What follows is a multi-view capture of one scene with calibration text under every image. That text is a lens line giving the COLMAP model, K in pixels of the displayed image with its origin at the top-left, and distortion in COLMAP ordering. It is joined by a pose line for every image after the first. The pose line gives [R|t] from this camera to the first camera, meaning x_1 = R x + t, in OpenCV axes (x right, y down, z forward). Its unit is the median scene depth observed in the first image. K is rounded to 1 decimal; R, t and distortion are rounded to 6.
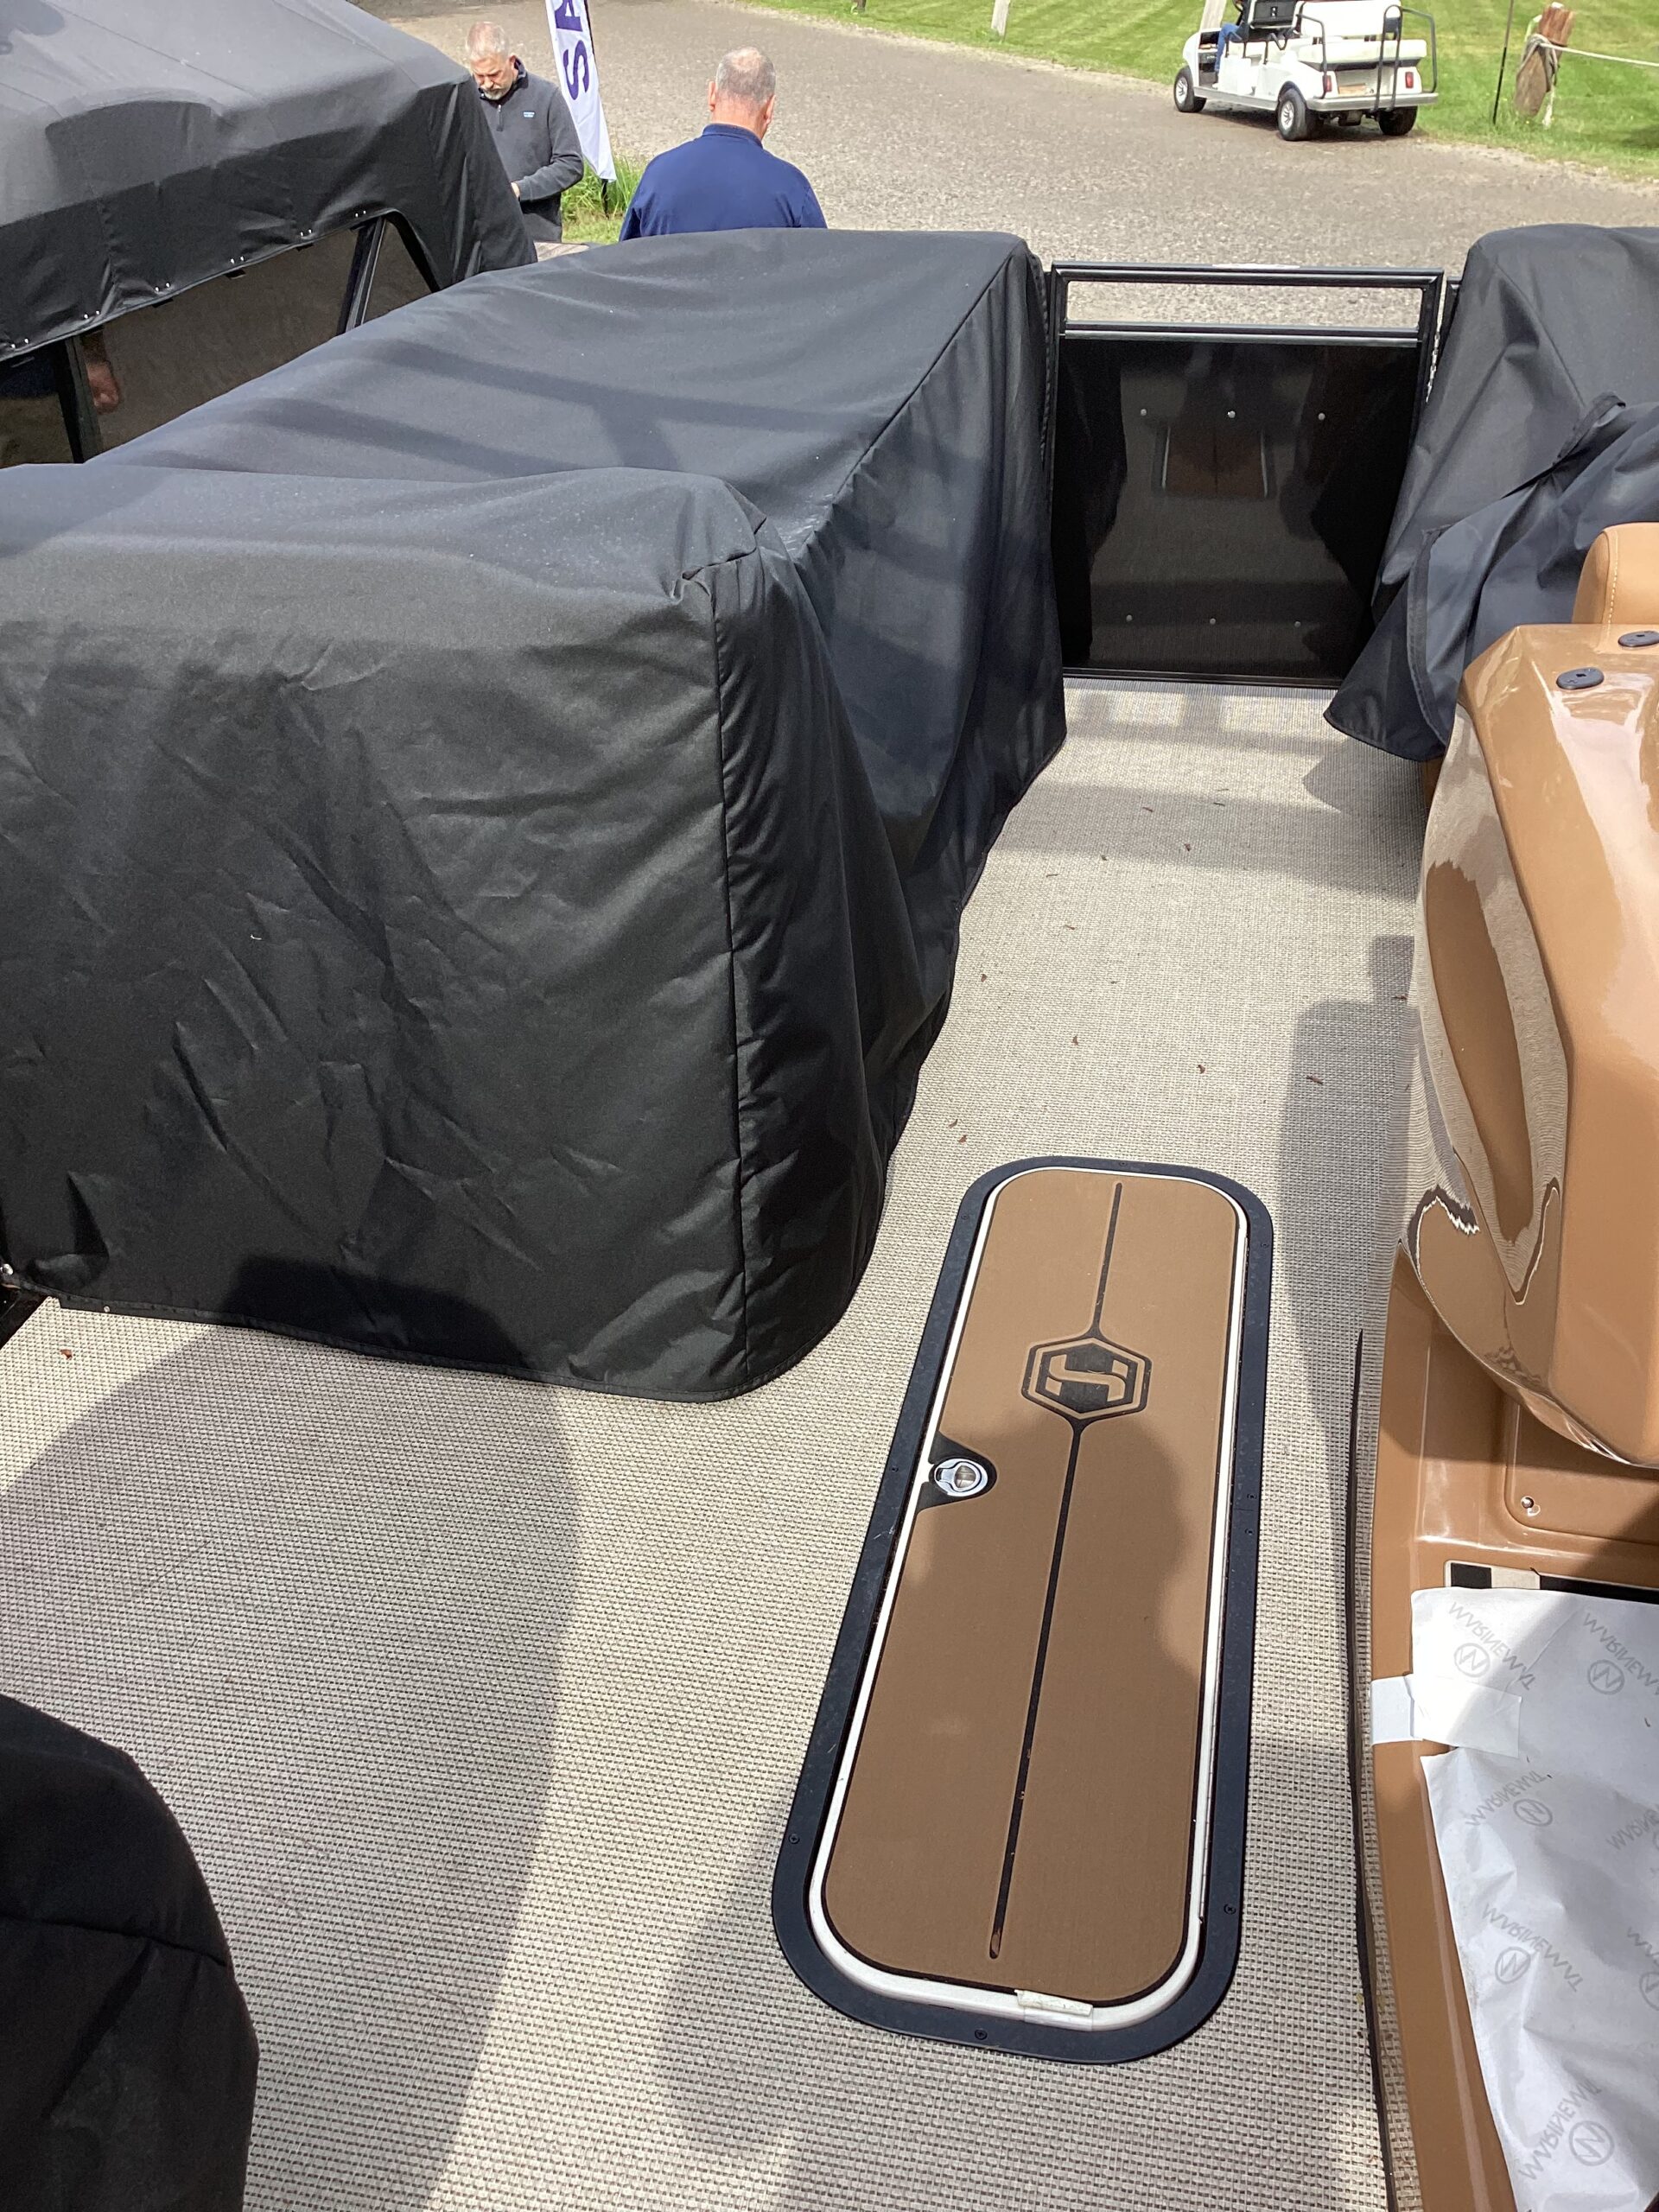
lens RADIAL K [[2064.8, 0, 829.5], [0, 2064.8, 1106.0], [0, 0, 1]] dist [0.093499, -0.143936]
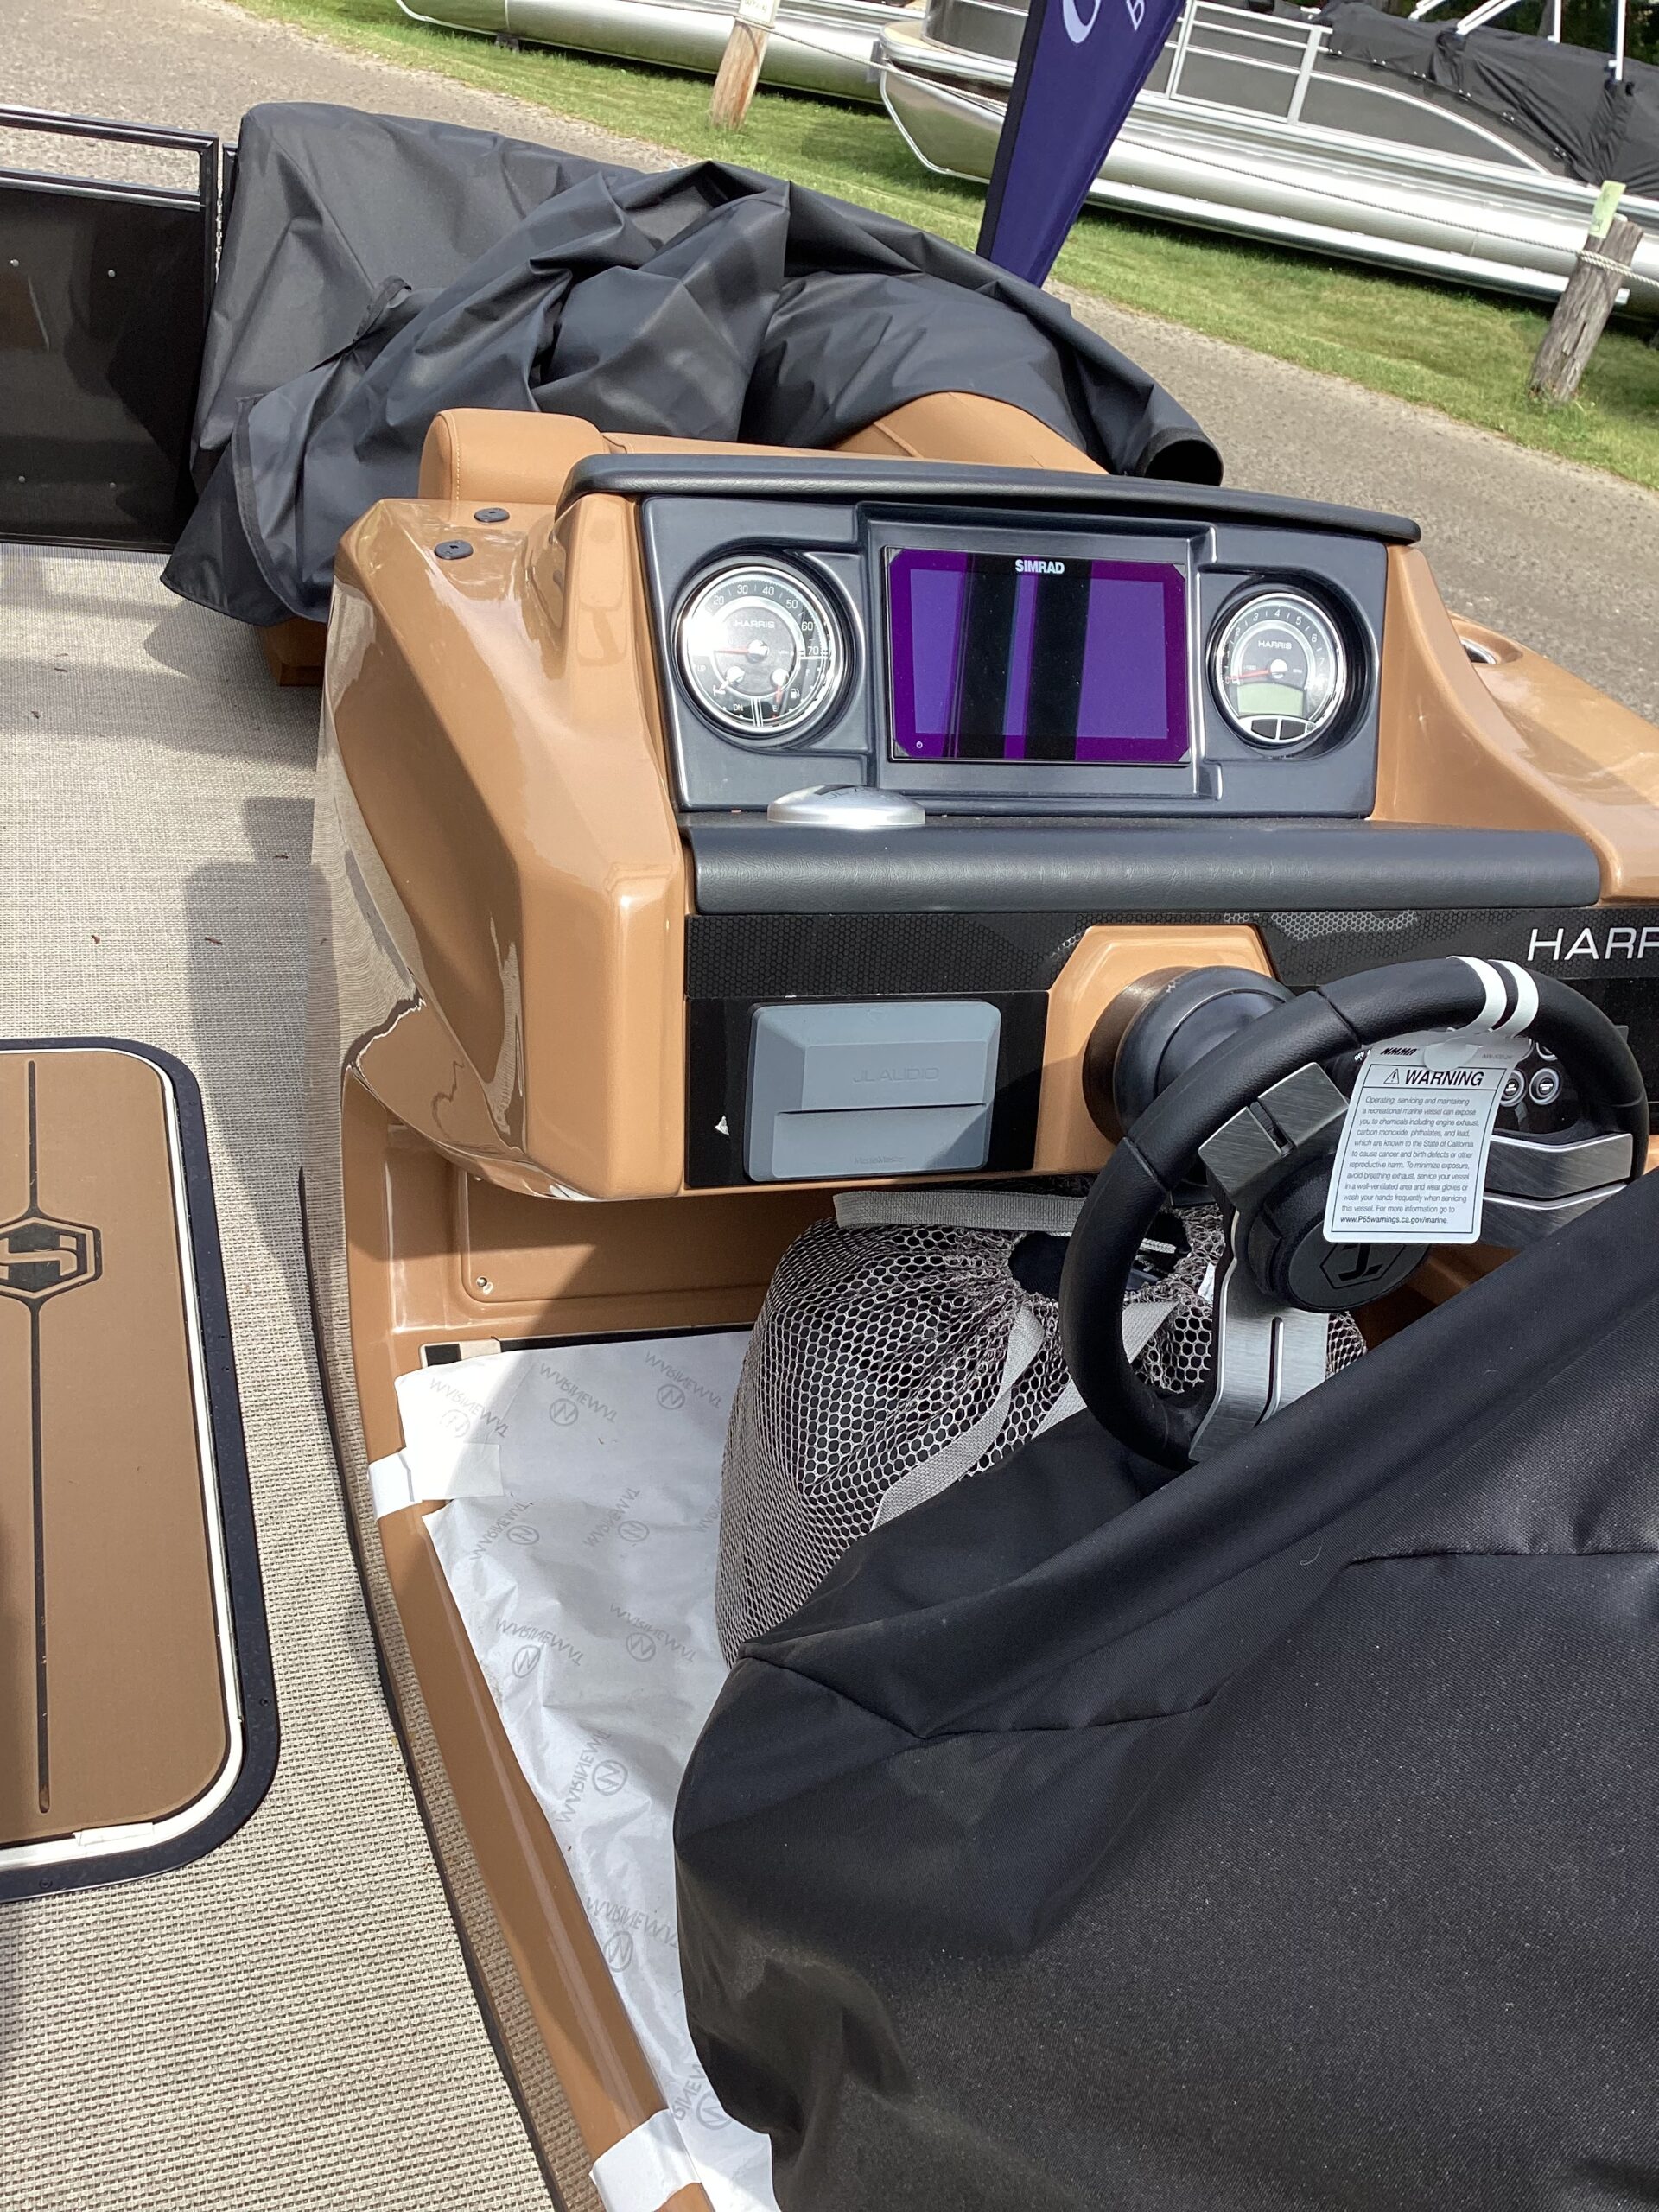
lens RADIAL K [[2150.0, 0, 829.5], [0, 2150.0, 1106.0], [0, 0, 1]] dist [0.163231, -0.242609]
pose [[0.842932, -0.129665, 0.522162, -0.085608], [0.102996, 0.991465, 0.079937, 0.014618], [-0.528070, -0.013601, 0.849092, -0.081612]]
